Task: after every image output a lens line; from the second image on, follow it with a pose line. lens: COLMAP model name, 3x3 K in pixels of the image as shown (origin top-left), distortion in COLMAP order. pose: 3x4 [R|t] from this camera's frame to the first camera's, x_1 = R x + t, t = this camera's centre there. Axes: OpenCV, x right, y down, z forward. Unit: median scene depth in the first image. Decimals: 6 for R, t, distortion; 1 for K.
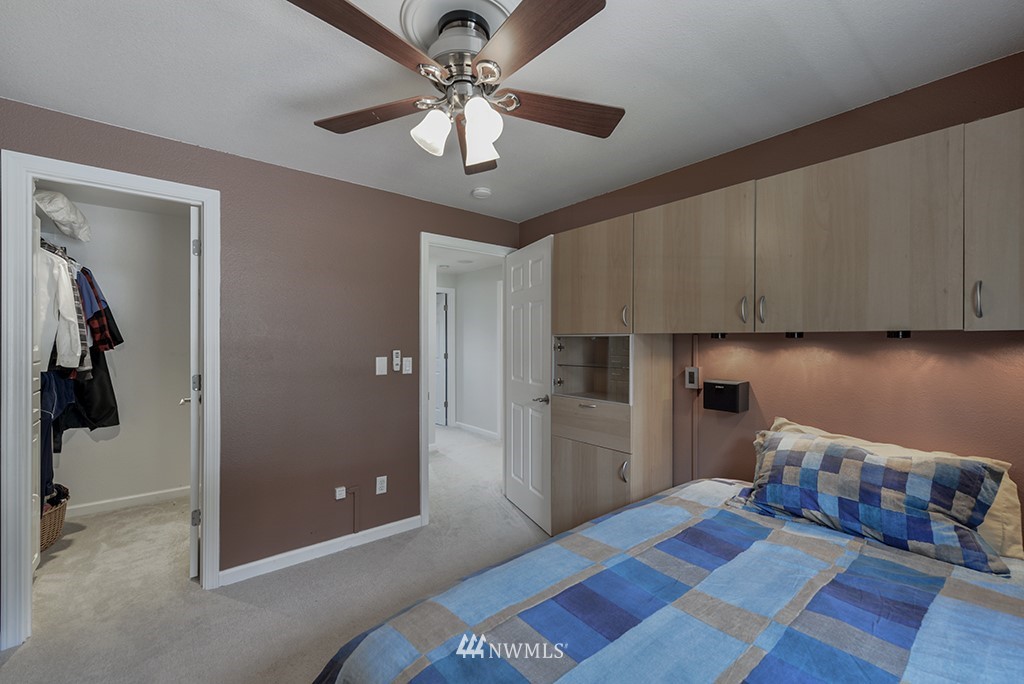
lens RADIAL K [[416.5, 0, 515.1], [0, 416.5, 343.0], [0, 0, 1]] dist [-0.001707, -0.000081]
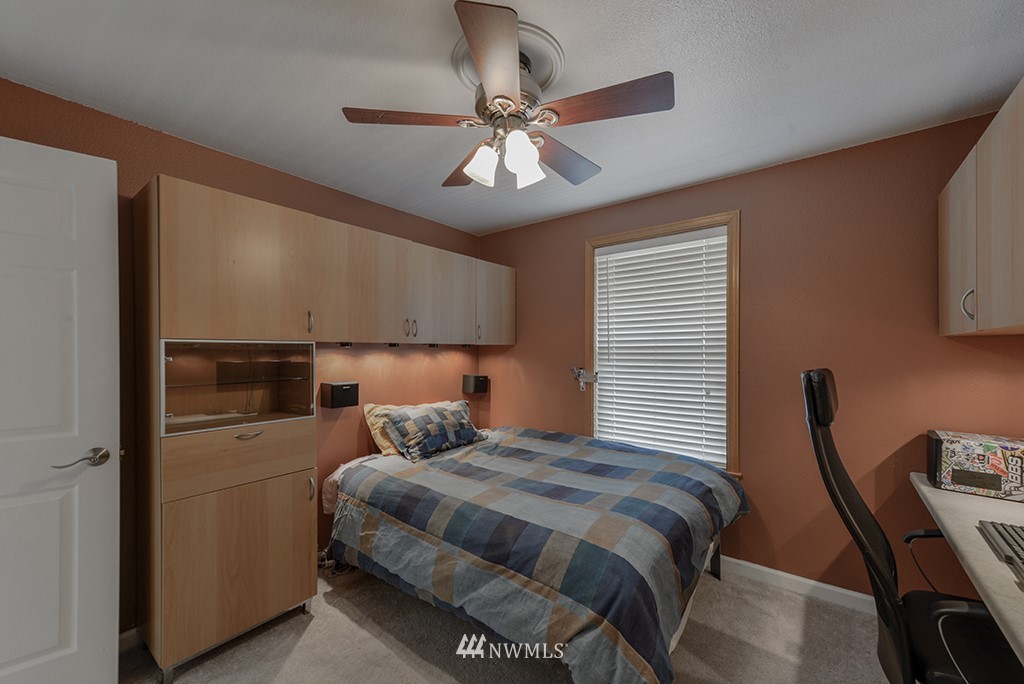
lens RADIAL K [[413.4, 0, 514.6], [0, 413.4, 343.9], [0, 0, 1]] dist [0.002035, 0.000147]
pose [[-0.236486, 0.003436, 0.971629, -1.135172], [-0.000916, 0.999993, -0.003759, -0.023040], [-0.971634, -0.001779, -0.236481, 1.167848]]
